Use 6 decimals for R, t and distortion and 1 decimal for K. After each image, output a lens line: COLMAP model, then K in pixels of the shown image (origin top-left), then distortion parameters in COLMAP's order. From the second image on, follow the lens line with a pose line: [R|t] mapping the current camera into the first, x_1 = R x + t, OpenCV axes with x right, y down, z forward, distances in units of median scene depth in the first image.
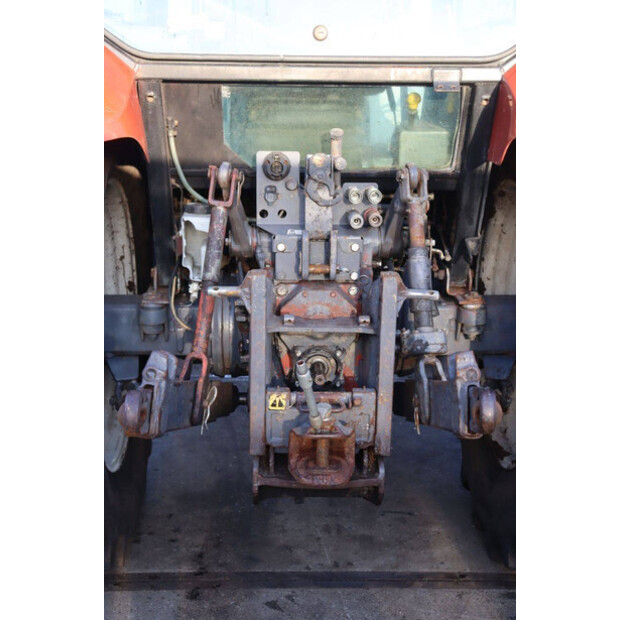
lens RADIAL K [[982.7, 0, 310.1], [0, 982.7, 312.6], [0, 0, 1]] dist [0.134733, 0.000000]
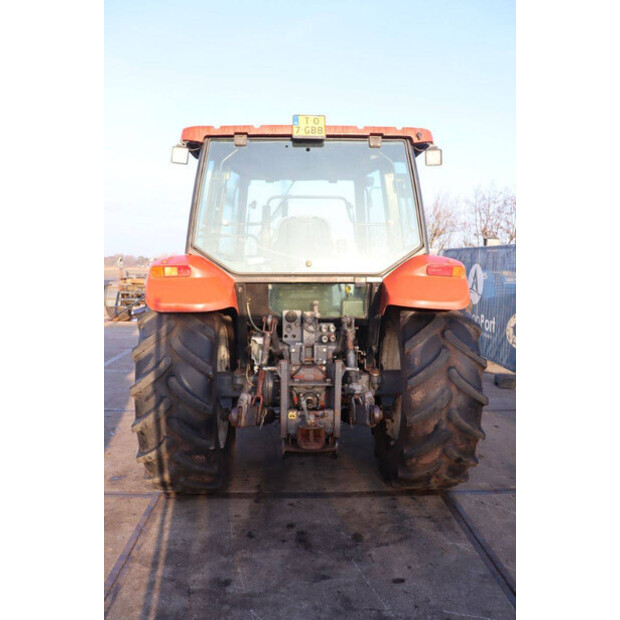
lens RADIAL K [[521.0, 0, 312.5], [0, 521.0, 312.6], [0, 0, 1]] dist [-0.145402, 0.101695]
pose [[0.999899, -0.010099, 0.009972, 0.005330], [0.011404, 0.989950, -0.140960, 0.021242], [-0.008448, 0.141060, 0.989965, -0.259894]]
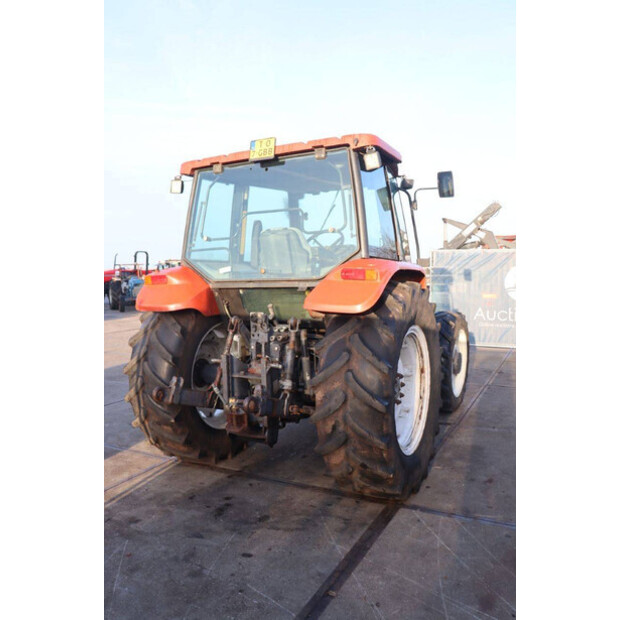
lens RADIAL K [[553.7, 0, 311.6], [0, 553.7, 308.7], [0, 0, 1]] dist [-0.114381, 0.023060]
pose [[0.860517, 0.002255, -0.509417, 0.897518], [-0.084089, 0.986901, -0.137676, 0.024898], [0.502434, 0.161309, 0.849435, -0.228747]]
